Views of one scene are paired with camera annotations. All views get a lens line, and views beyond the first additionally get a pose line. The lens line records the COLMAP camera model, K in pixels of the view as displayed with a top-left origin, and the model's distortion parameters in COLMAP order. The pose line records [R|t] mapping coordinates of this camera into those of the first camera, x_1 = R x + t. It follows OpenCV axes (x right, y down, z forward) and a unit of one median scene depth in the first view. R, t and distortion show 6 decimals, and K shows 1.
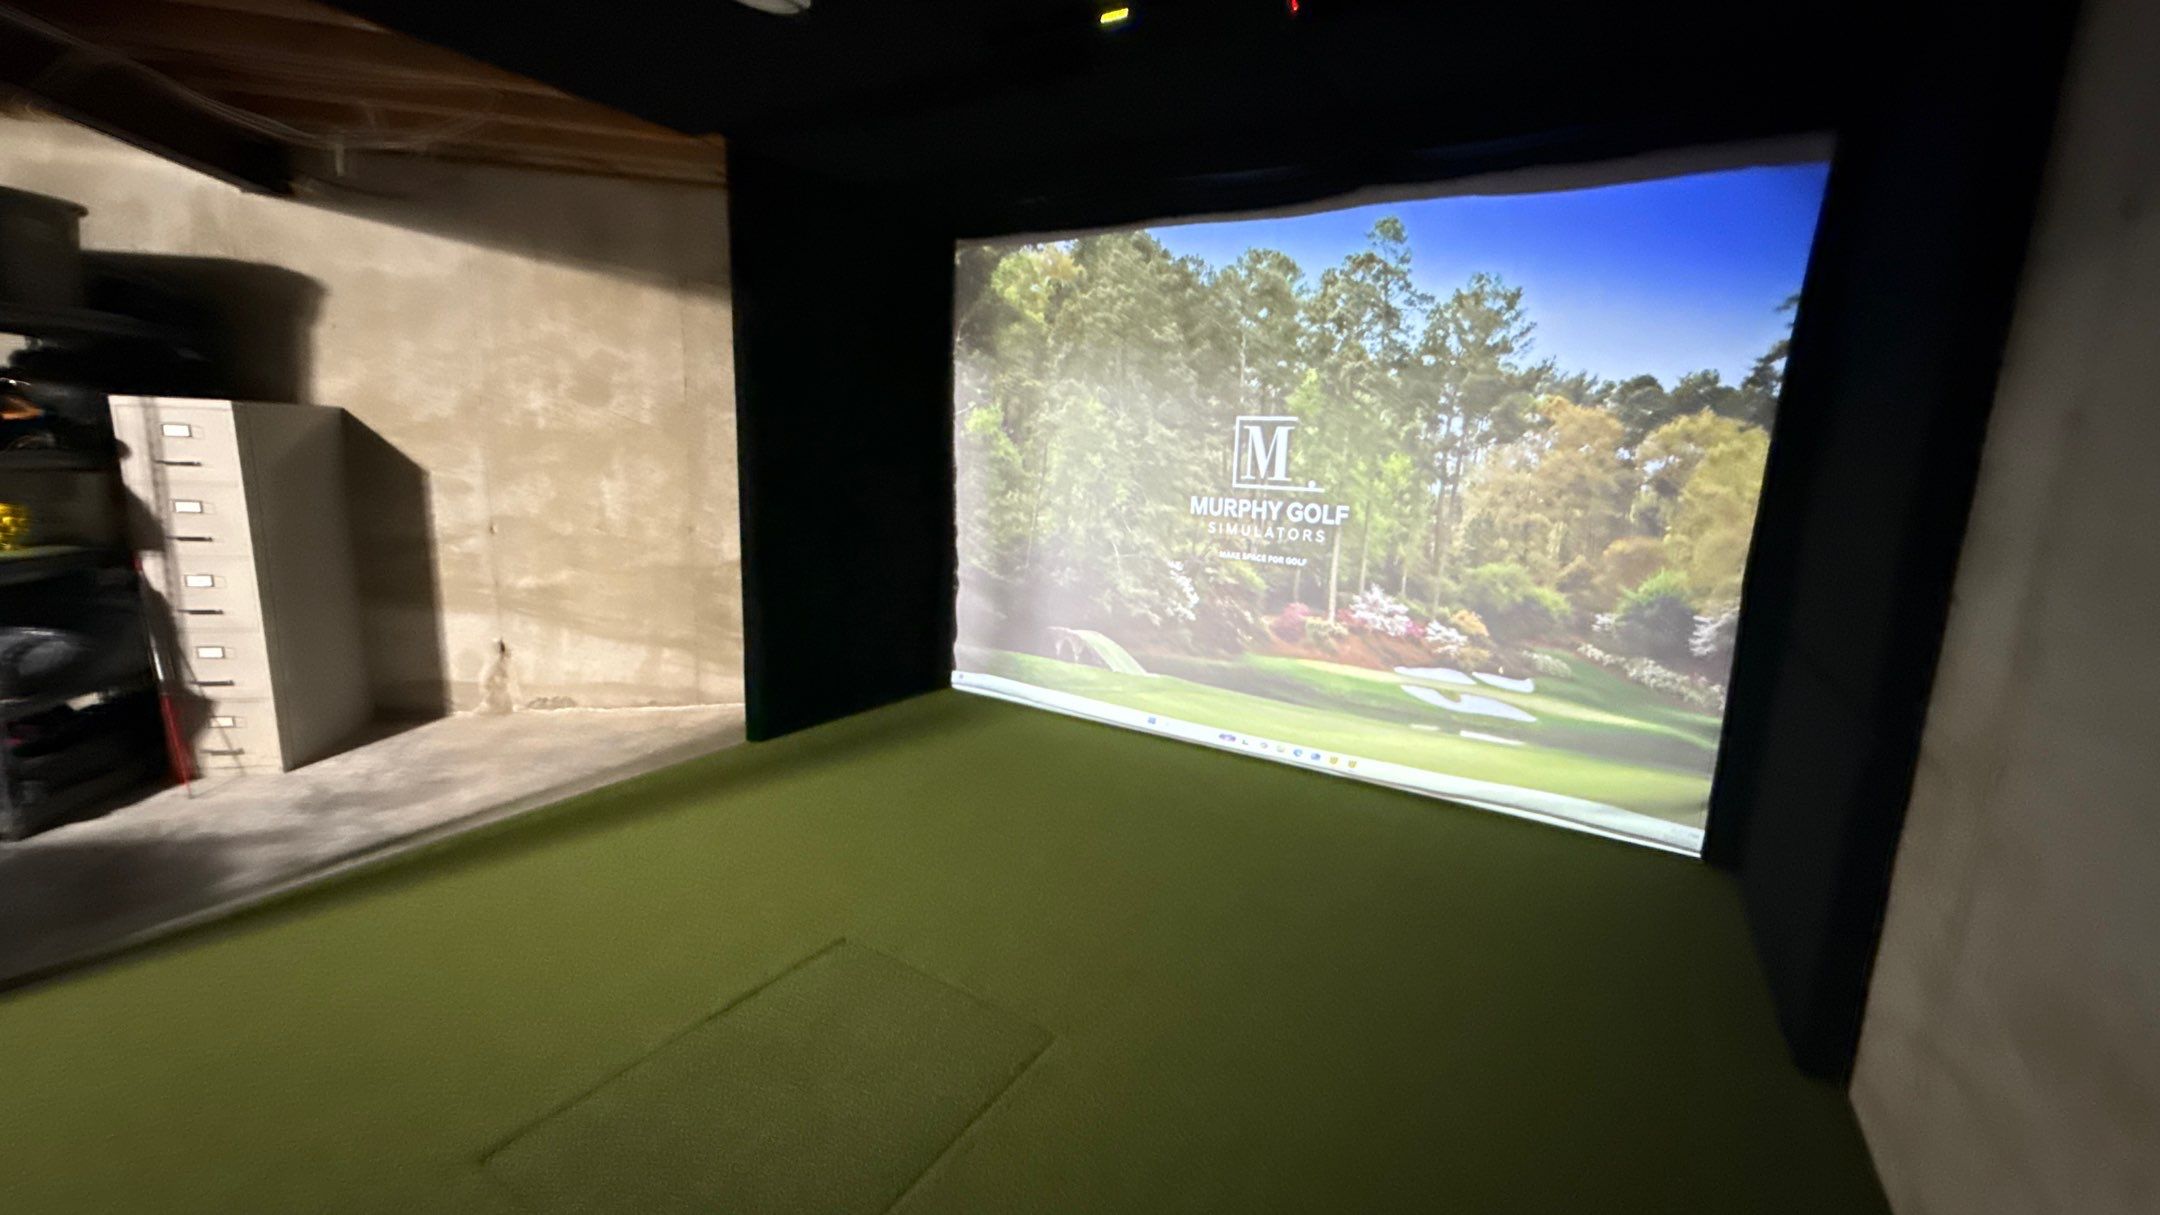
lens RADIAL K [[863.4, 0, 1080.5], [0, 863.4, 604.8], [0, 0, 1]] dist [0.004349, 0.000809]
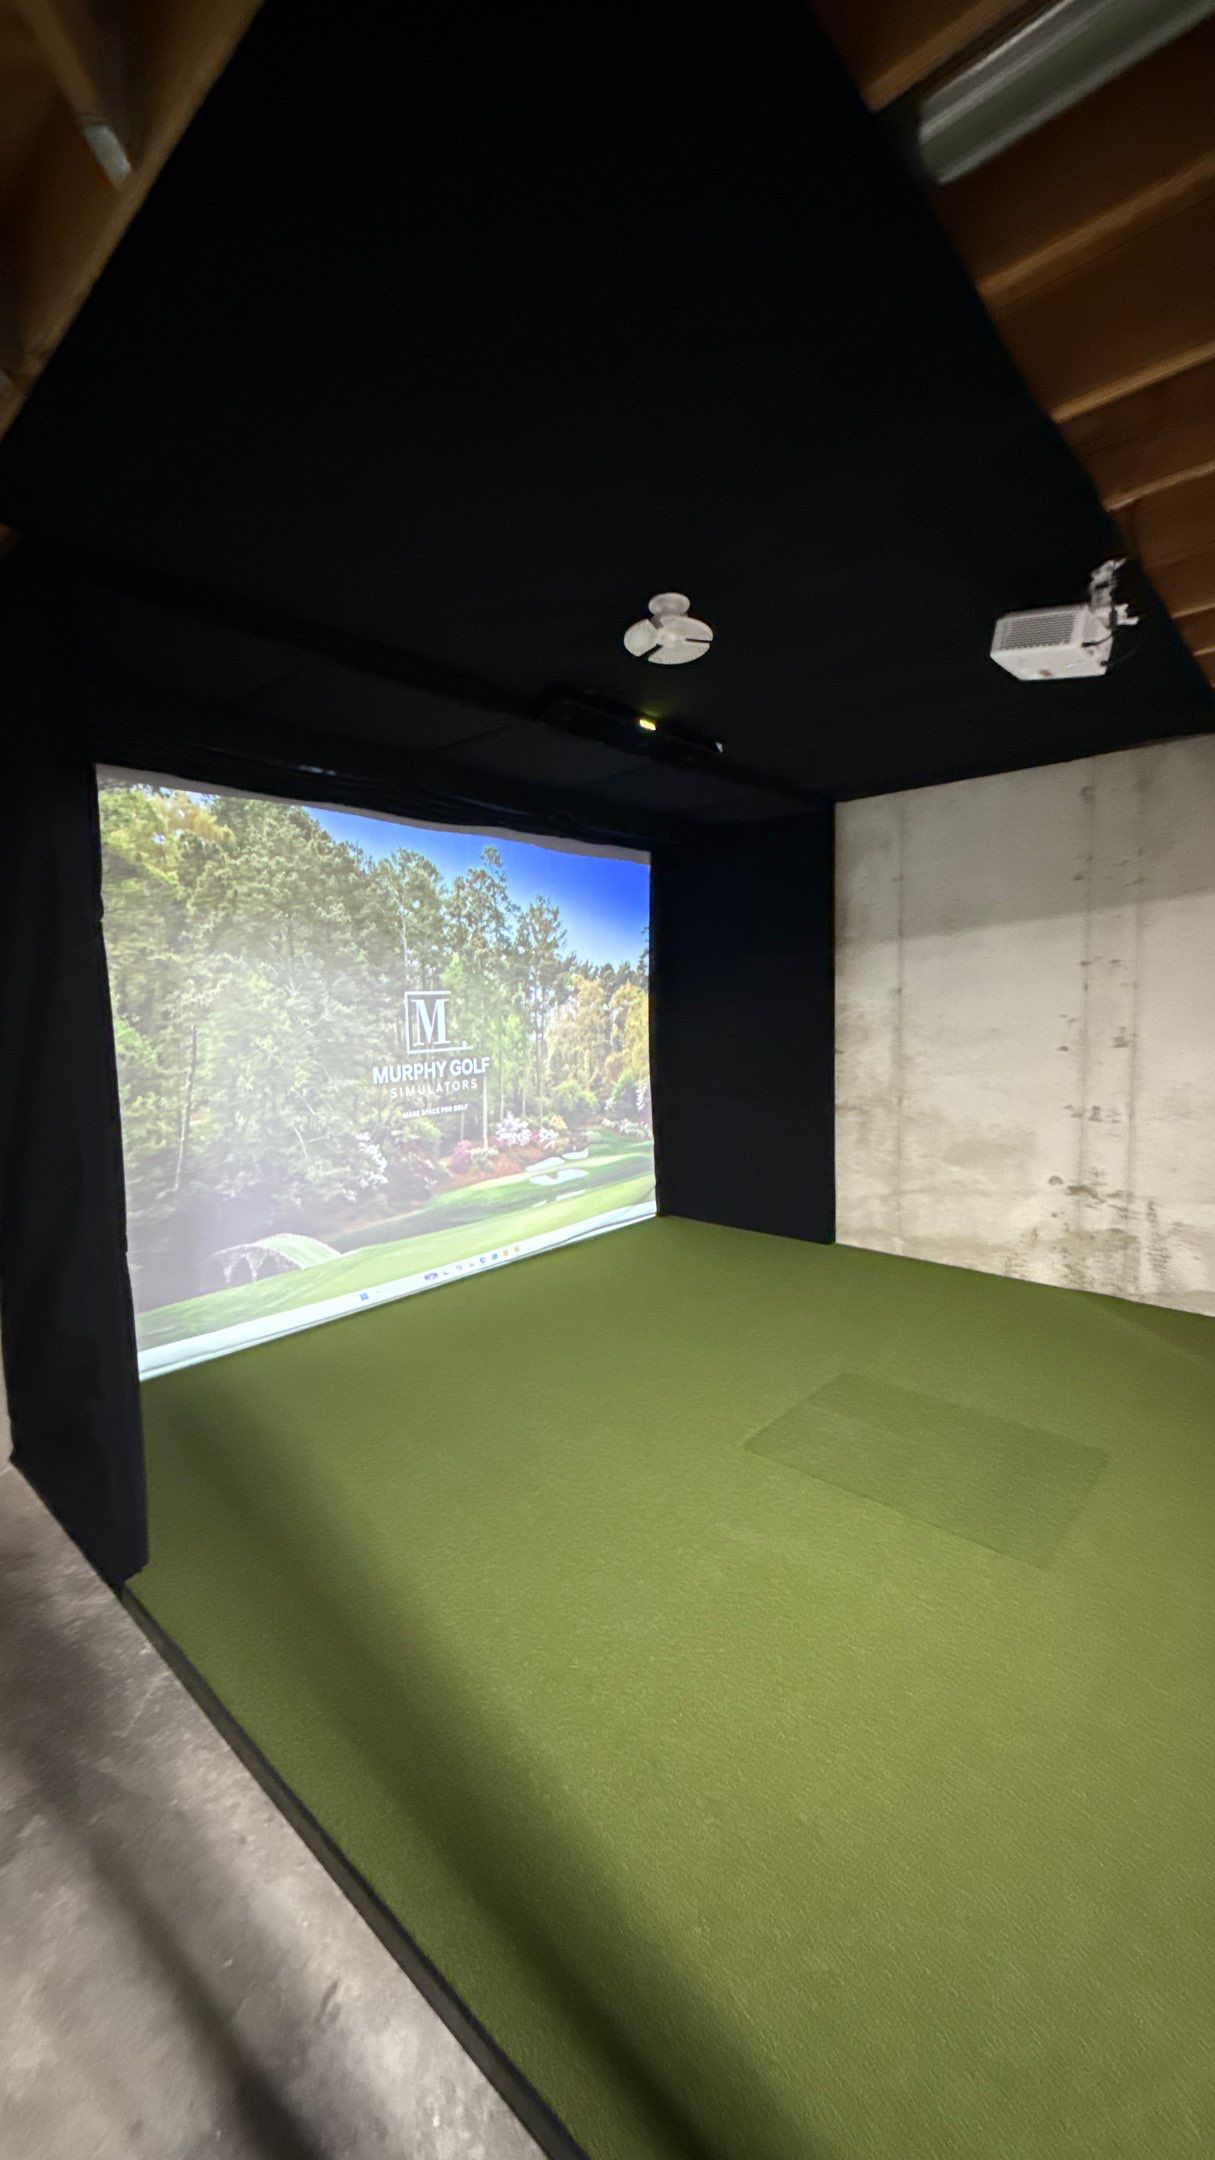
lens RADIAL K [[863.4, 0, 612.2], [0, 863.4, 1080.5], [0, 0, 1]] dist [0.004349, 0.000809]
pose [[0.173354, -0.134677, 0.975608, -0.892113], [0.206707, 0.973517, 0.097659, -0.161153], [-0.962923, 0.184736, 0.196601, 0.546161]]
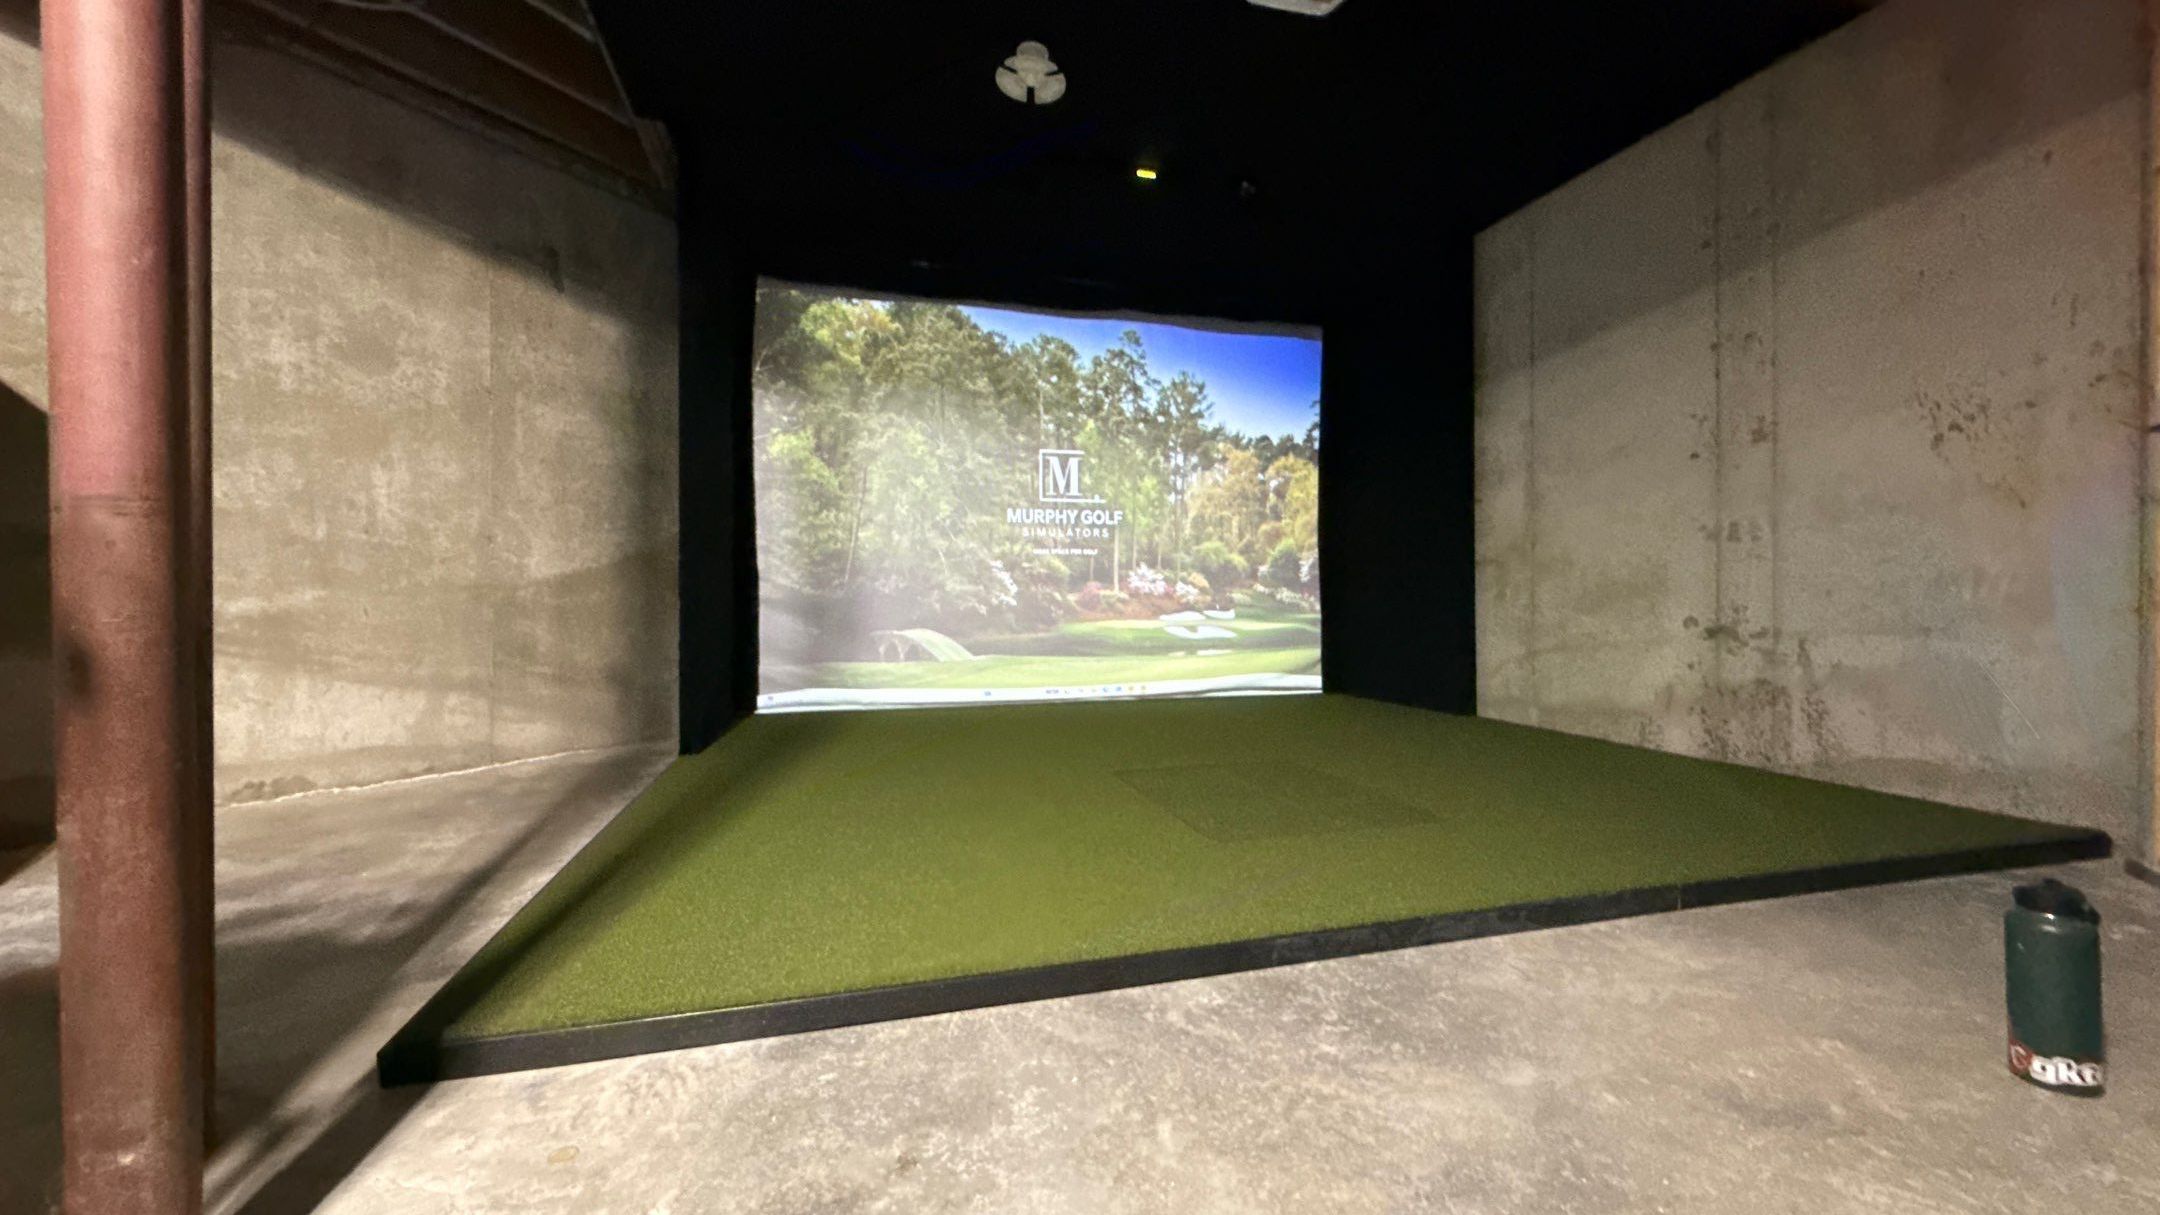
lens RADIAL K [[863.4, 0, 1081.6], [0, 863.4, 604.1], [0, 0, 1]] dist [0.004349, 0.000809]
pose [[0.674501, -0.041298, 0.737118, -0.801658], [0.160607, 0.982730, -0.091904, 0.160876], [-0.720593, 0.180376, 0.669485, 0.080392]]
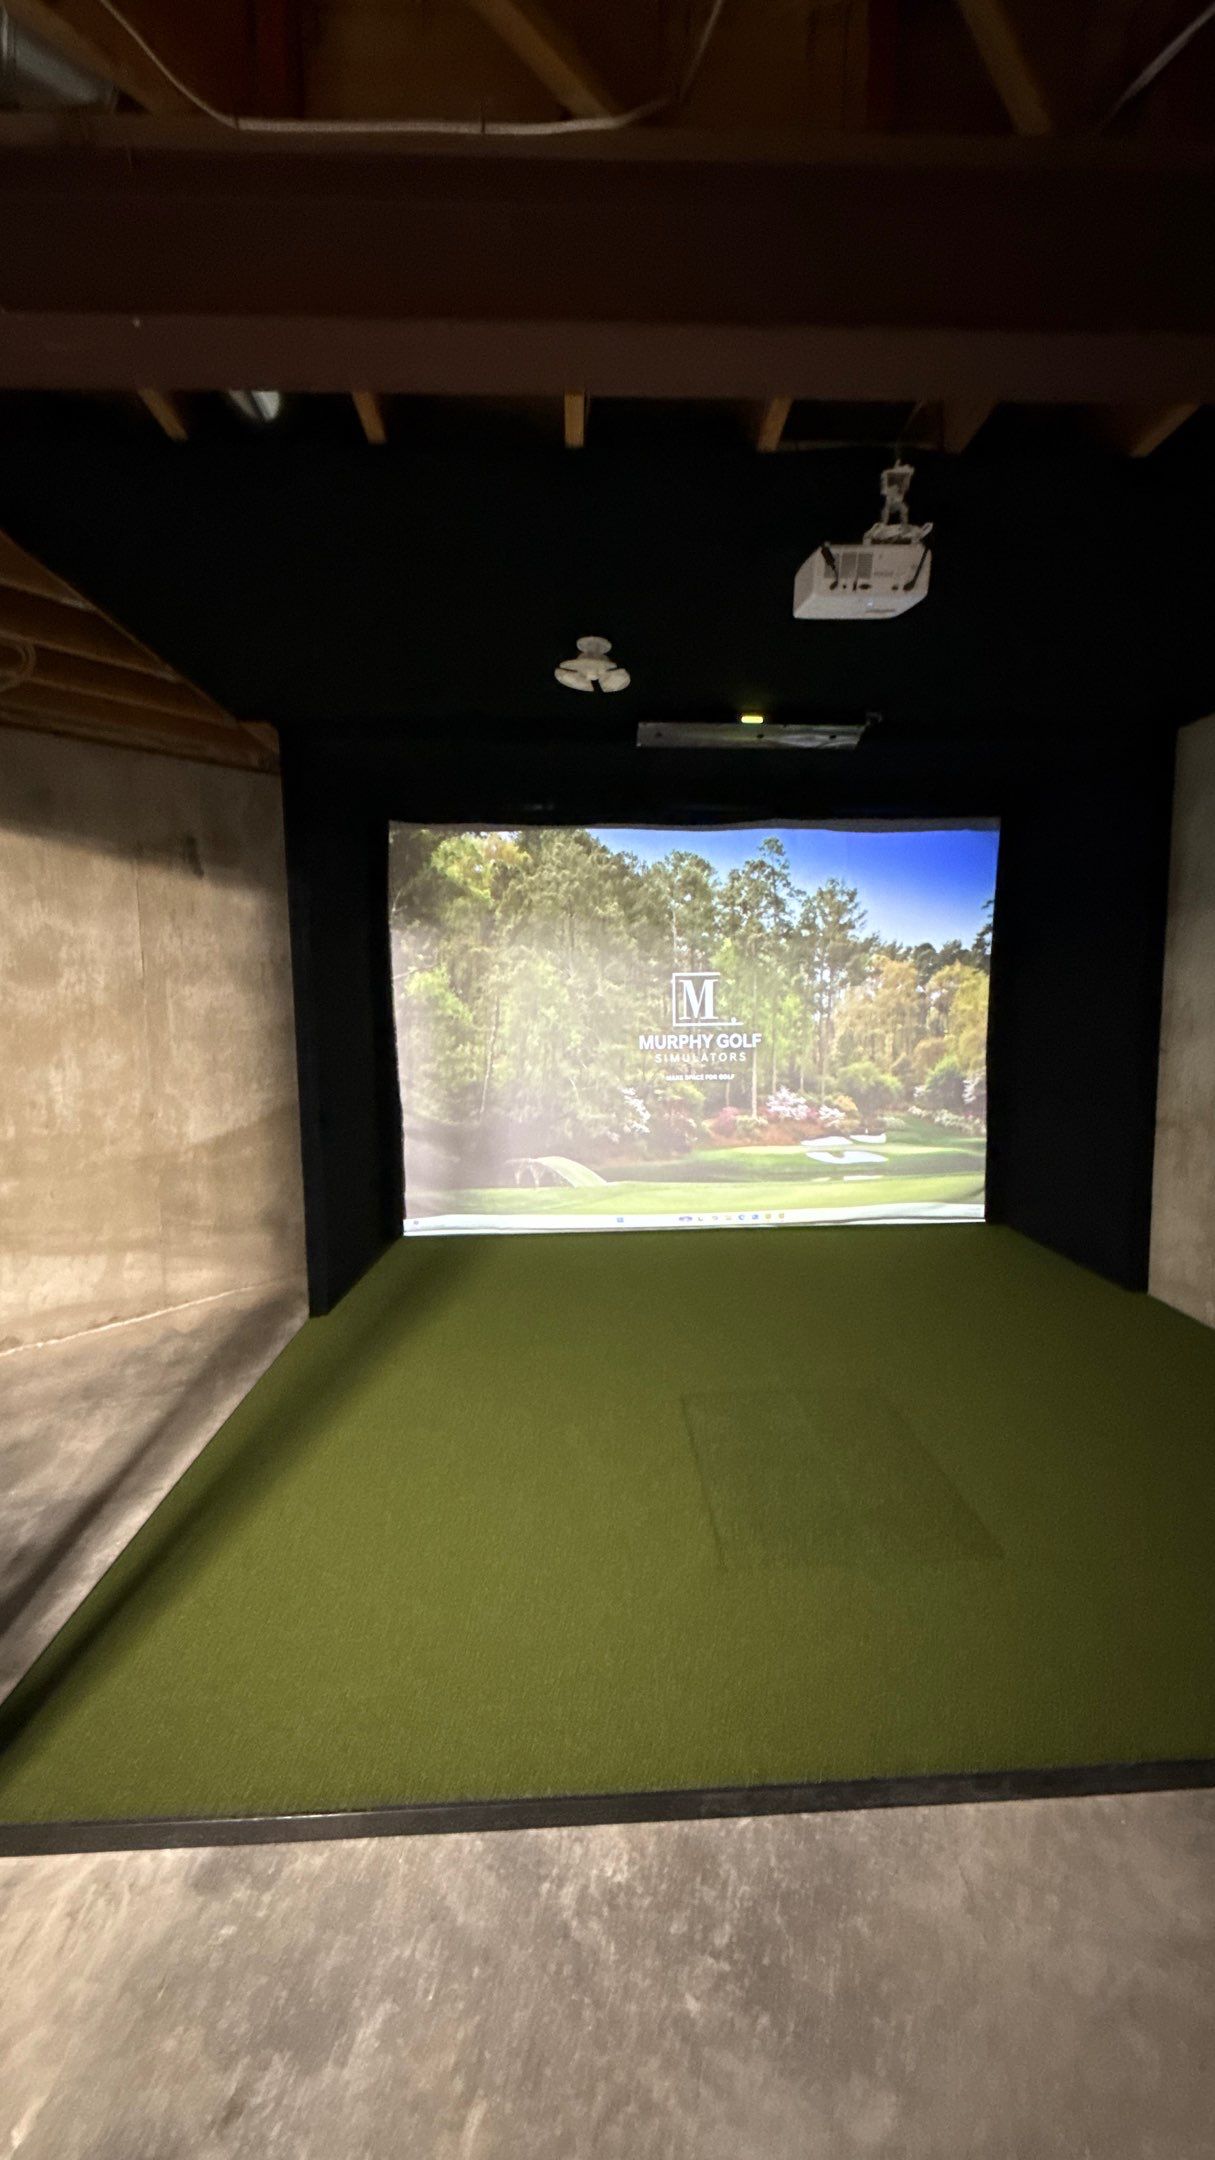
lens RADIAL K [[863.4, 0, 609.0], [0, 863.4, 1080.8], [0, 0, 1]] dist [0.004349, 0.000809]
pose [[0.823996, -0.106666, 0.556464, -0.659234], [0.144191, 0.989262, -0.023886, -0.037842], [-0.547941, 0.099919, 0.830528, -0.028613]]
